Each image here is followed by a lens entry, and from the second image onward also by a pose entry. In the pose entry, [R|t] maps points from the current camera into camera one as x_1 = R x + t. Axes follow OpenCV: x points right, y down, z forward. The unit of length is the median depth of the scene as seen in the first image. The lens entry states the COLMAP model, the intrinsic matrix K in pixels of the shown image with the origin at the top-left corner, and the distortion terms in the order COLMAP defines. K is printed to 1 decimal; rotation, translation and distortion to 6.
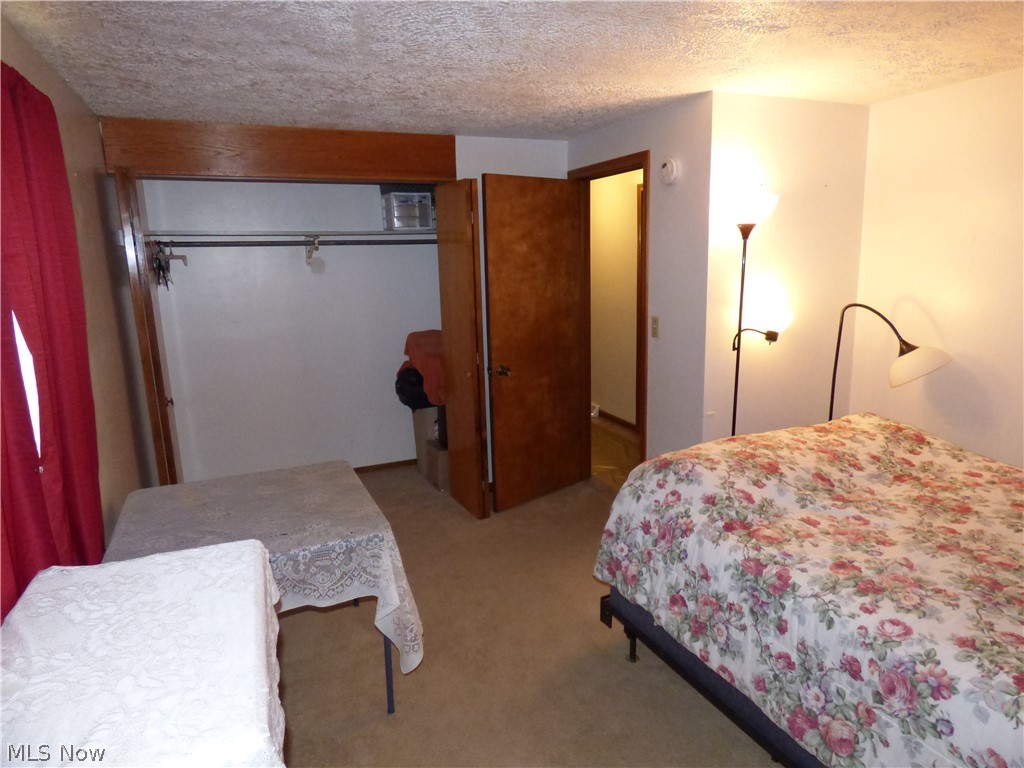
lens RADIAL K [[628.5, 0, 511.9], [0, 628.5, 384.6], [0, 0, 1]] dist [-0.004162, -0.004733]
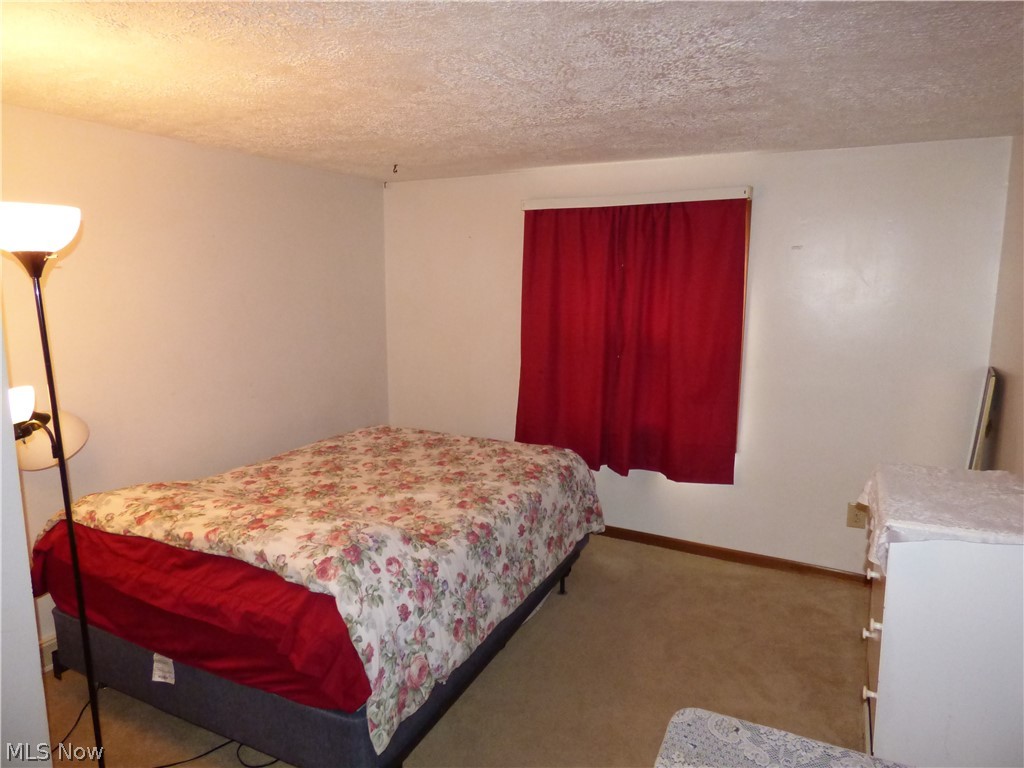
lens RADIAL K [[628.5, 0, 512.3], [0, 628.5, 384.3], [0, 0, 1]] dist [-0.004162, -0.004733]
pose [[-0.634599, -0.086600, 0.767975, -0.602008], [0.174136, 0.952127, 0.251259, -0.305618], [-0.752968, 0.293181, -0.589138, 1.544677]]
